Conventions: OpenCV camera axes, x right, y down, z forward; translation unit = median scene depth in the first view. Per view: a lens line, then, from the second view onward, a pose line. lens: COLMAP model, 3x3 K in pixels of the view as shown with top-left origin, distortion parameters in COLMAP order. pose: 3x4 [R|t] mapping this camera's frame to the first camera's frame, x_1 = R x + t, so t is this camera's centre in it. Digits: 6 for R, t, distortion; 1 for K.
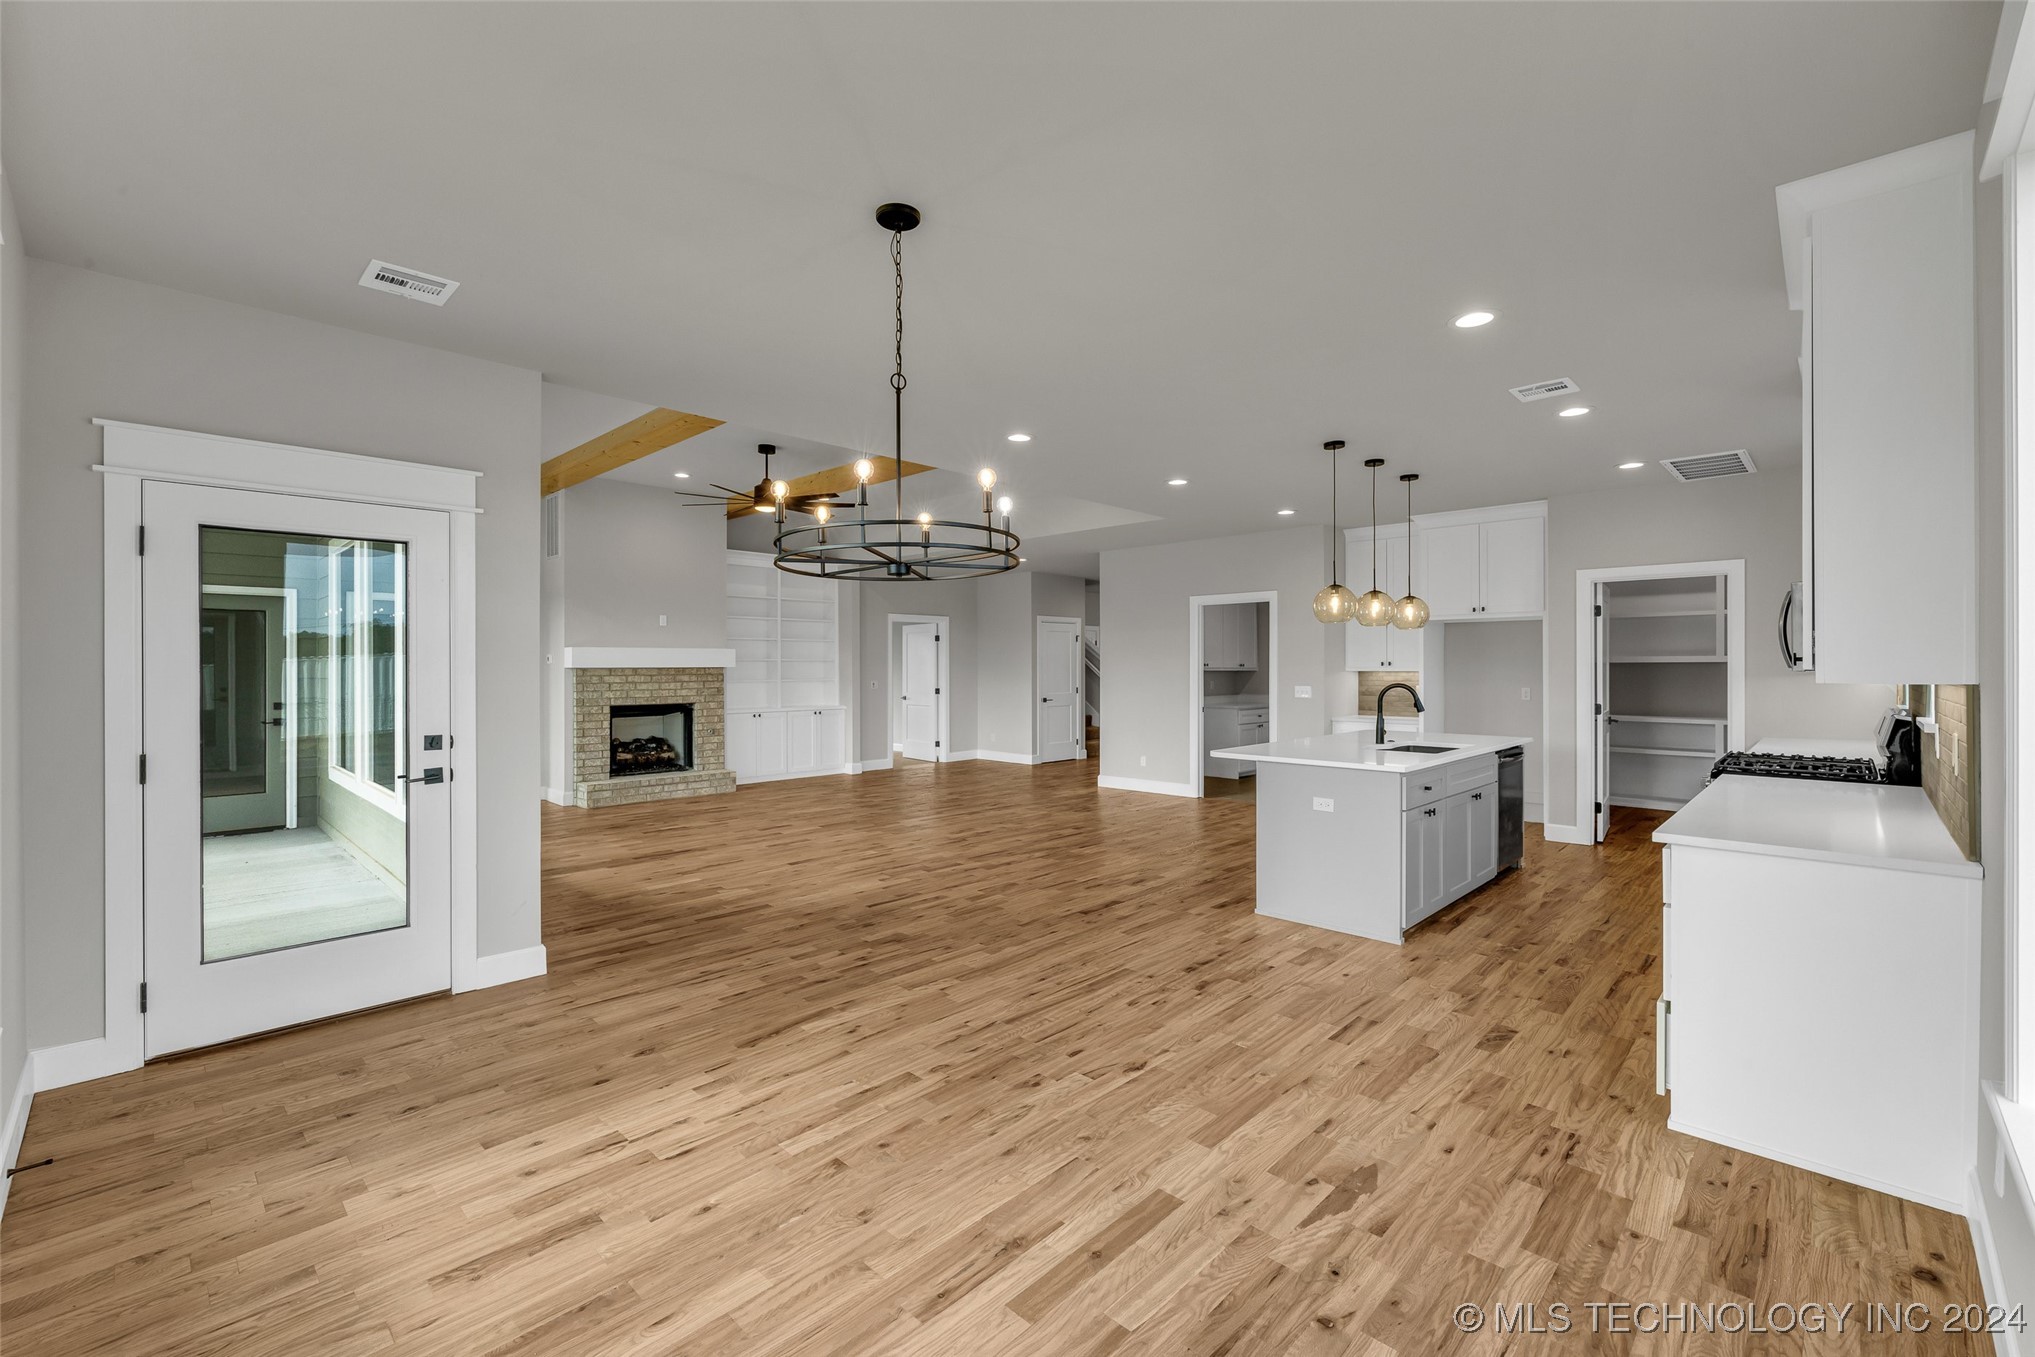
lens RADIAL K [[856.4, 0, 1014.8], [0, 856.4, 668.6], [0, 0, 1]] dist [-0.000270, 0.000346]
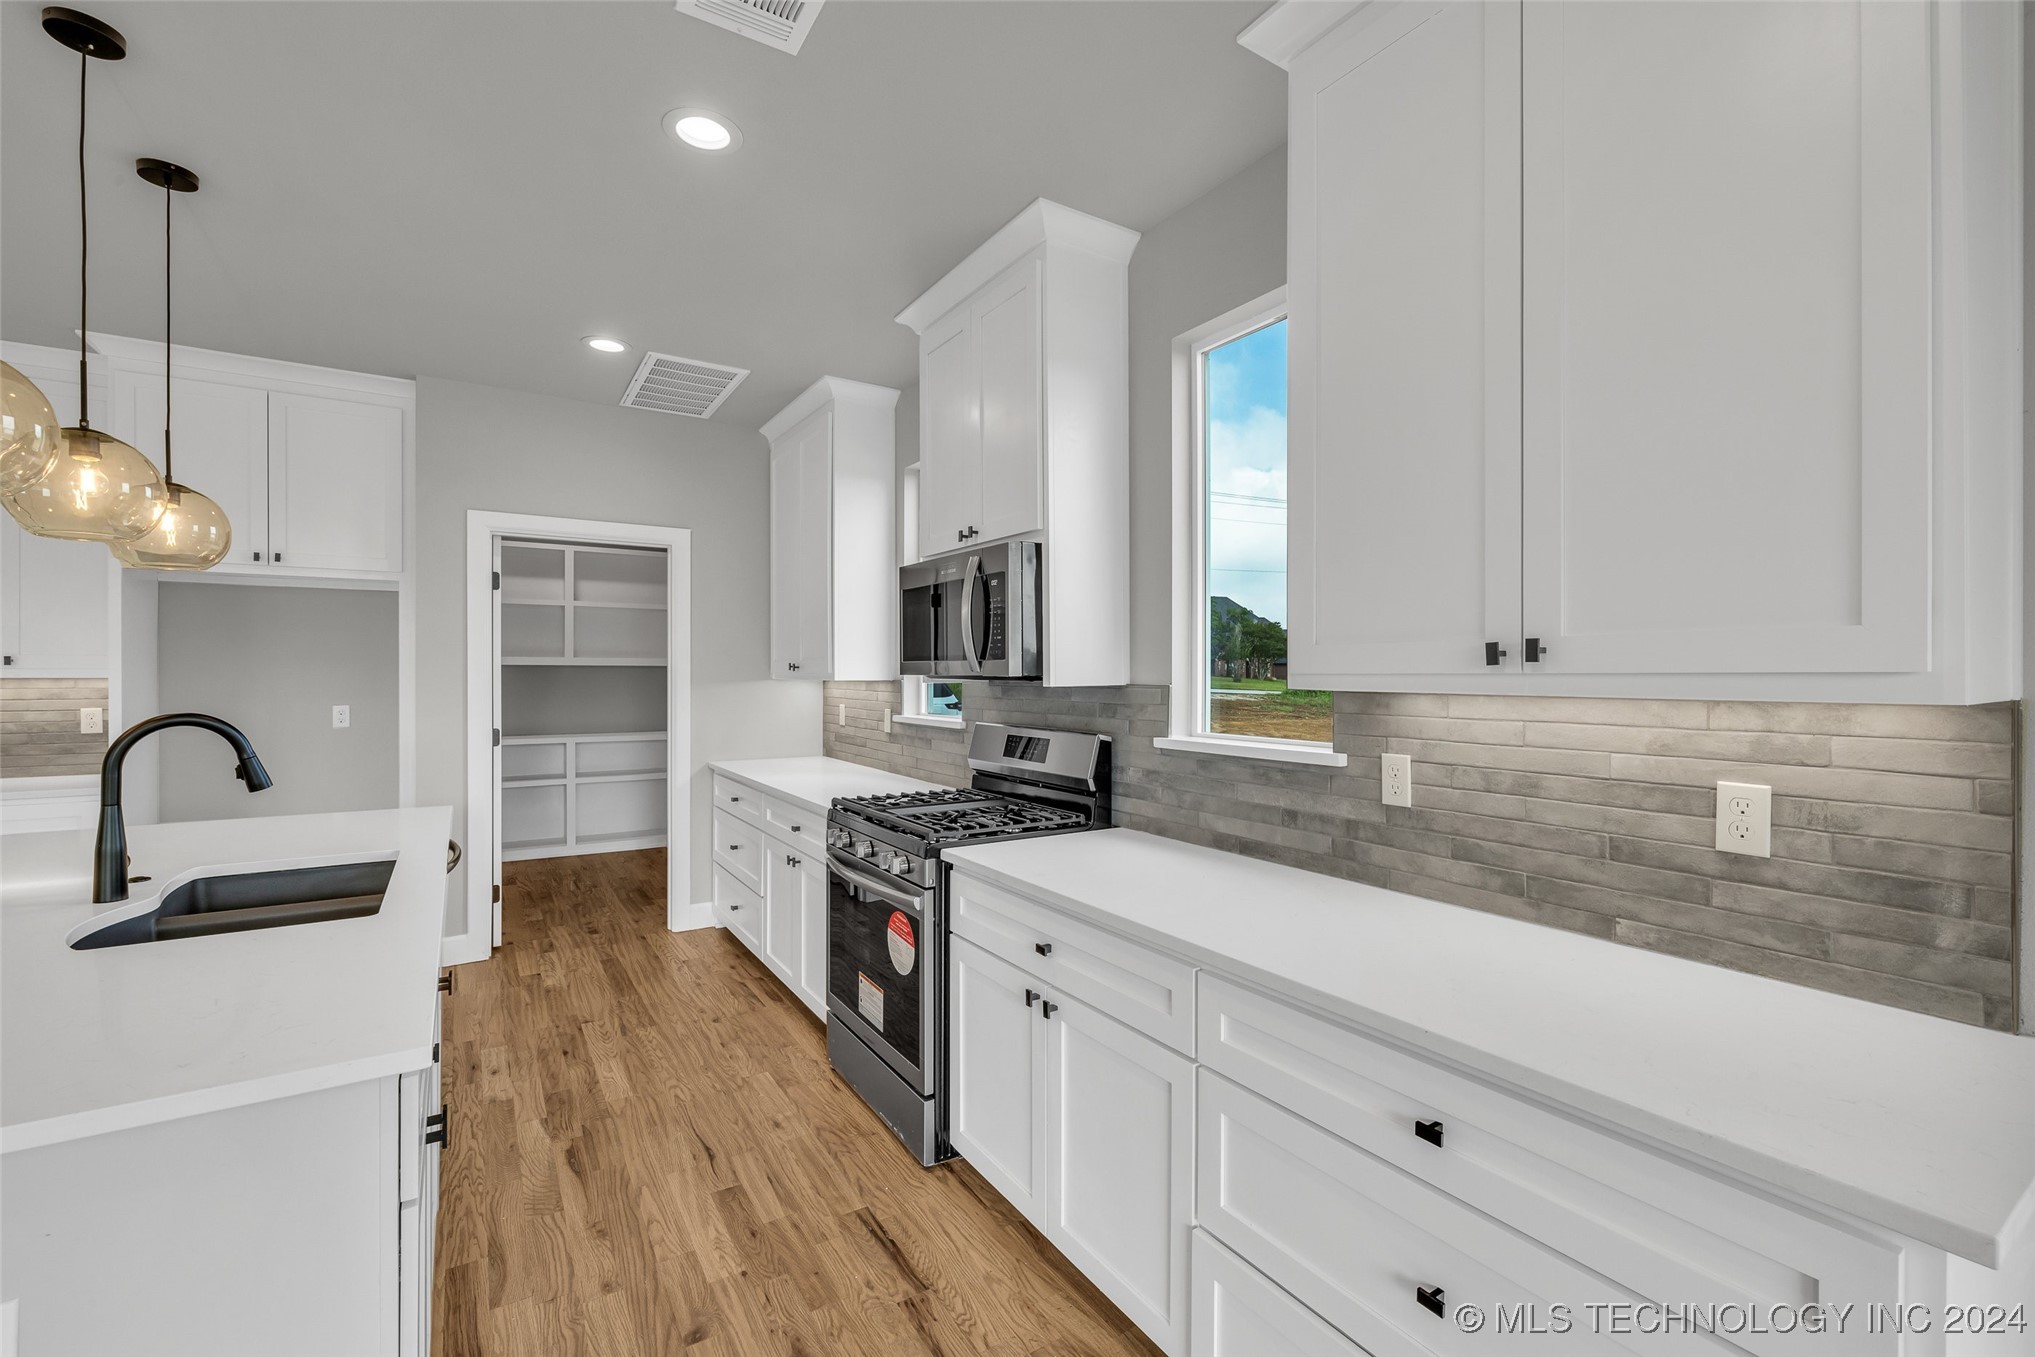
lens RADIAL K [[859.6, 0, 1018.8], [0, 859.6, 675.2], [0, 0, 1]] dist [0.001137, 0.000420]
pose [[0.224182, -0.000882, 0.974547, 0.113969], [-0.000209, 1.000000, 0.000953, 0.000857], [-0.974547, -0.000418, 0.224181, 0.363780]]
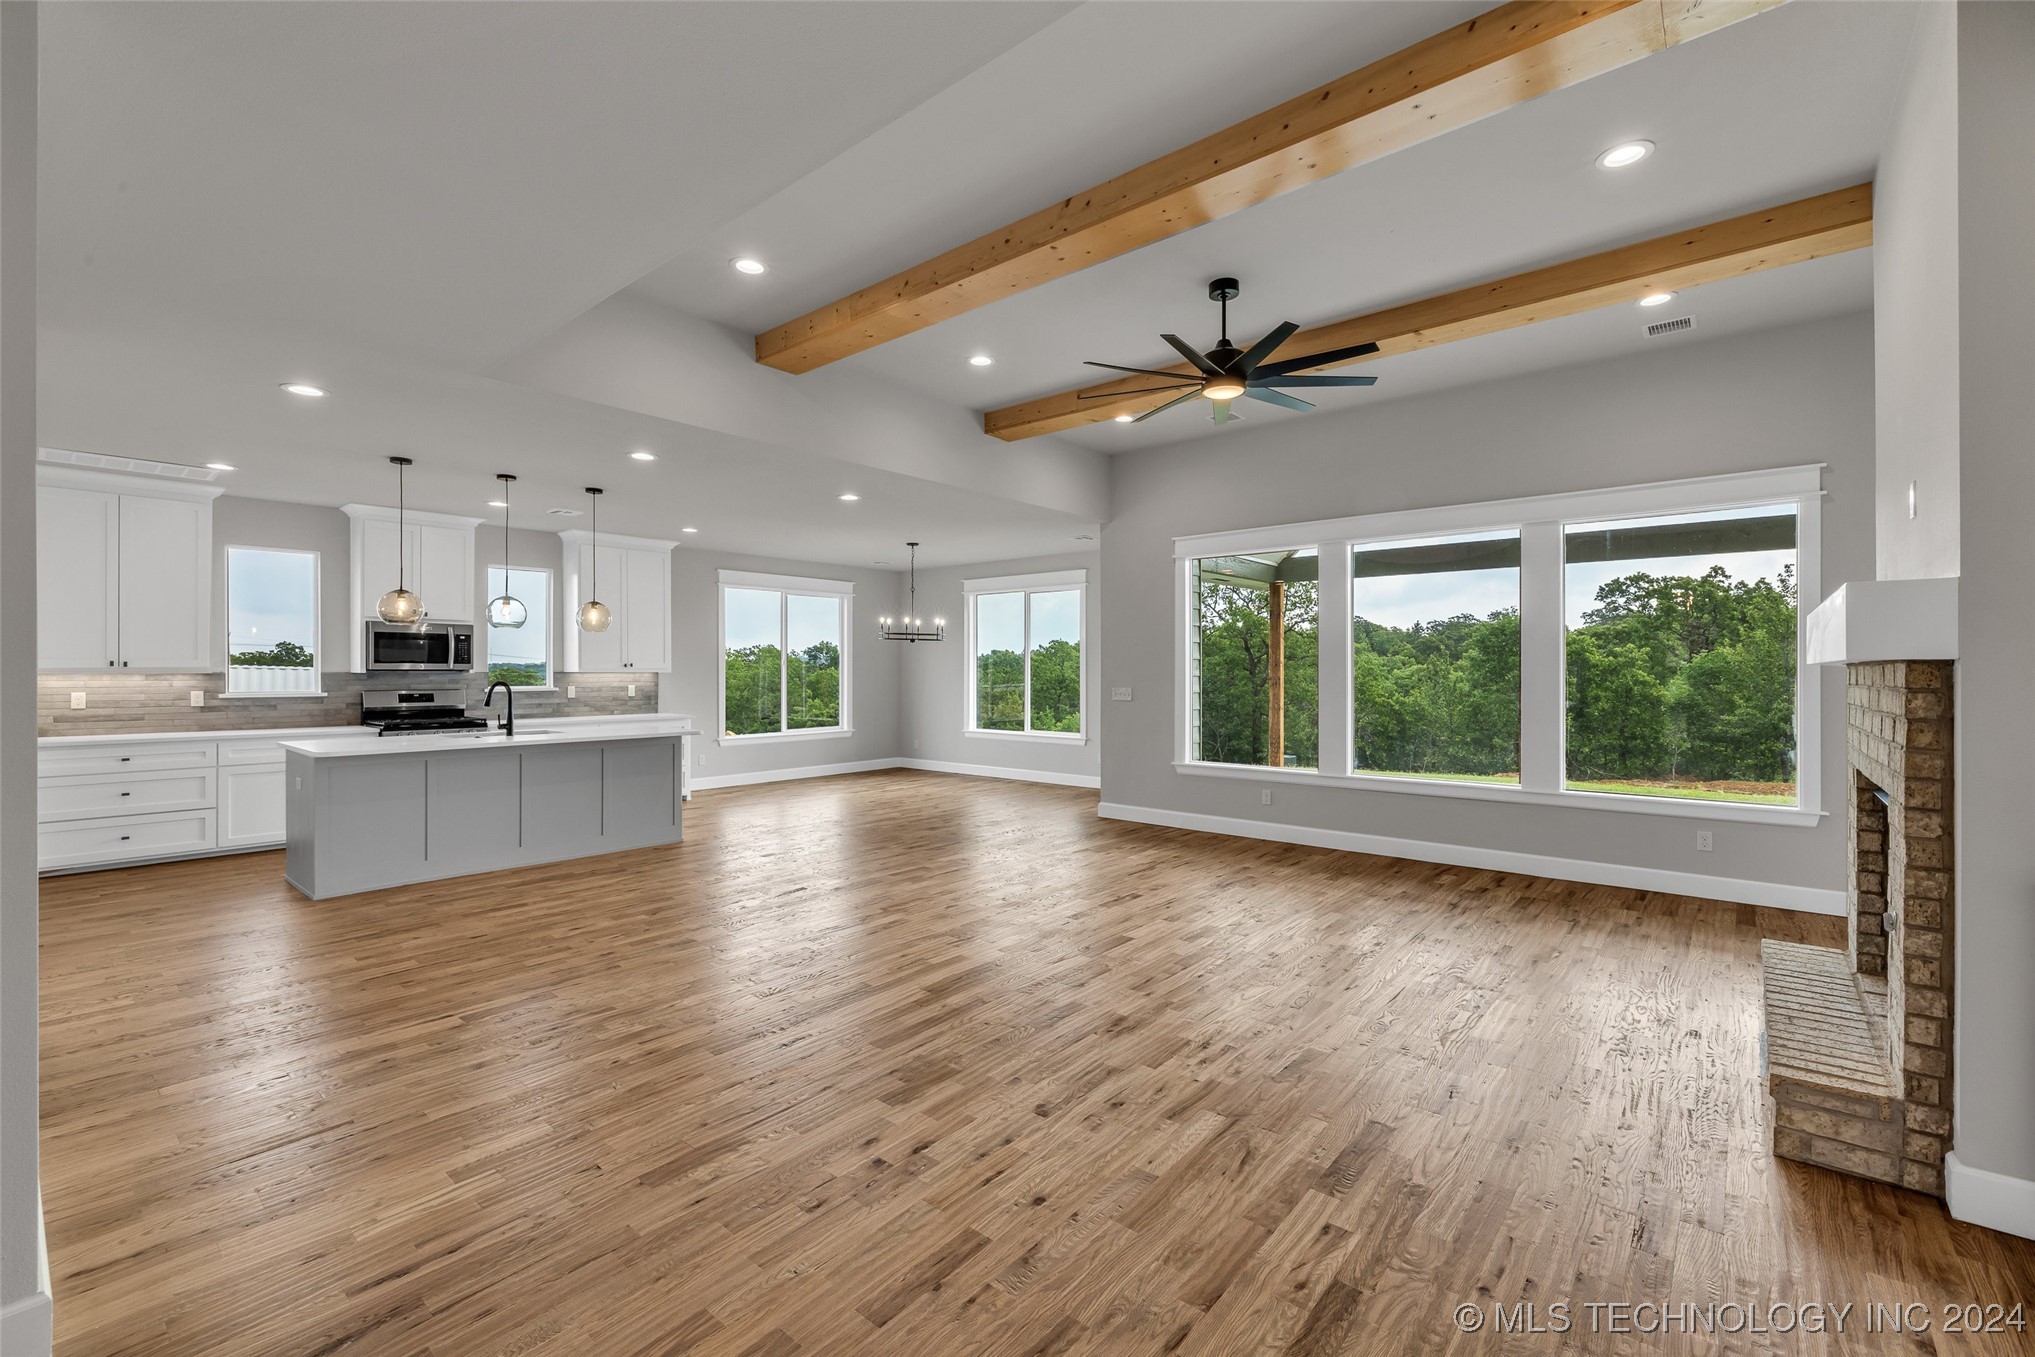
lens RADIAL K [[856.4, 0, 1014.8], [0, 856.4, 668.6], [0, 0, 1]] dist [-0.000270, 0.000346]
pose [[-0.997754, 0.000156, -0.066983, -0.092603], [0.000199, 1.000000, -0.000640, 0.001357], [0.066983, -0.000652, -0.997754, 1.327066]]
